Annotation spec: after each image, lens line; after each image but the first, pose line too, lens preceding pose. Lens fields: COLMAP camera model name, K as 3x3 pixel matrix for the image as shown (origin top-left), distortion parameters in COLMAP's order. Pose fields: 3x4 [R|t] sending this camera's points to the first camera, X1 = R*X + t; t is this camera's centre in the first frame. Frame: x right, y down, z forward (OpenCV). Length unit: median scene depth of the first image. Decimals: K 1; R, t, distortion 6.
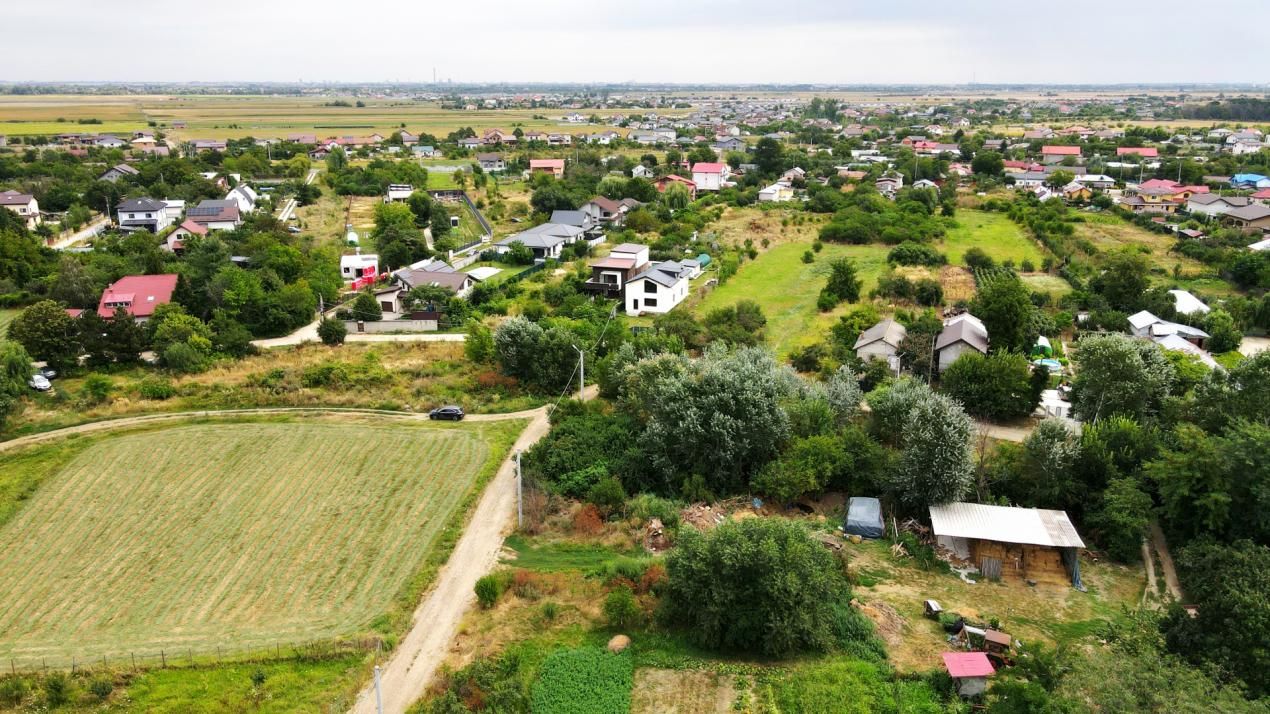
lens RADIAL K [[933.8, 0, 638.6], [0, 933.8, 368.1], [0, 0, 1]] dist [-0.000730, 0.030247]
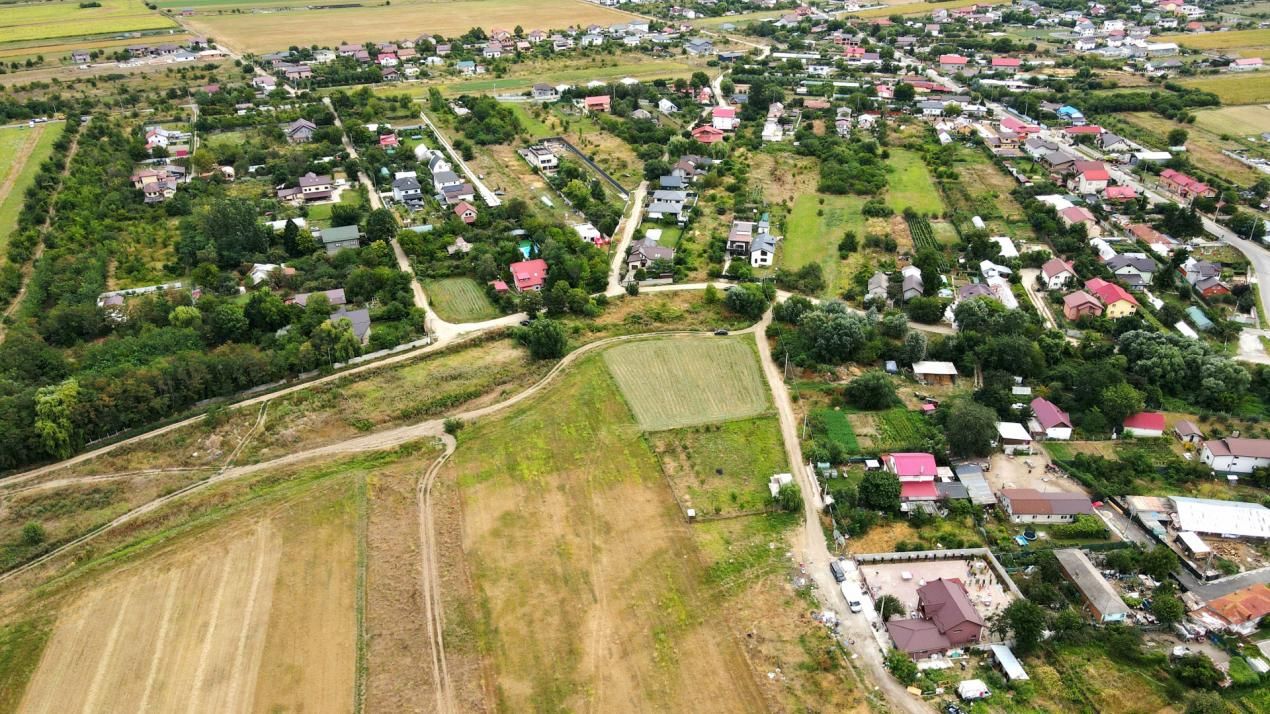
lens RADIAL K [[933.8, 0, 638.8], [0, 933.8, 359.3], [0, 0, 1]] dist [-0.000730, 0.030247]
pose [[0.992777, -0.062772, 0.102243, -0.519269], [0.041199, 0.978753, 0.200863, -0.300155], [-0.112680, -0.195200, 0.974269, -1.105458]]
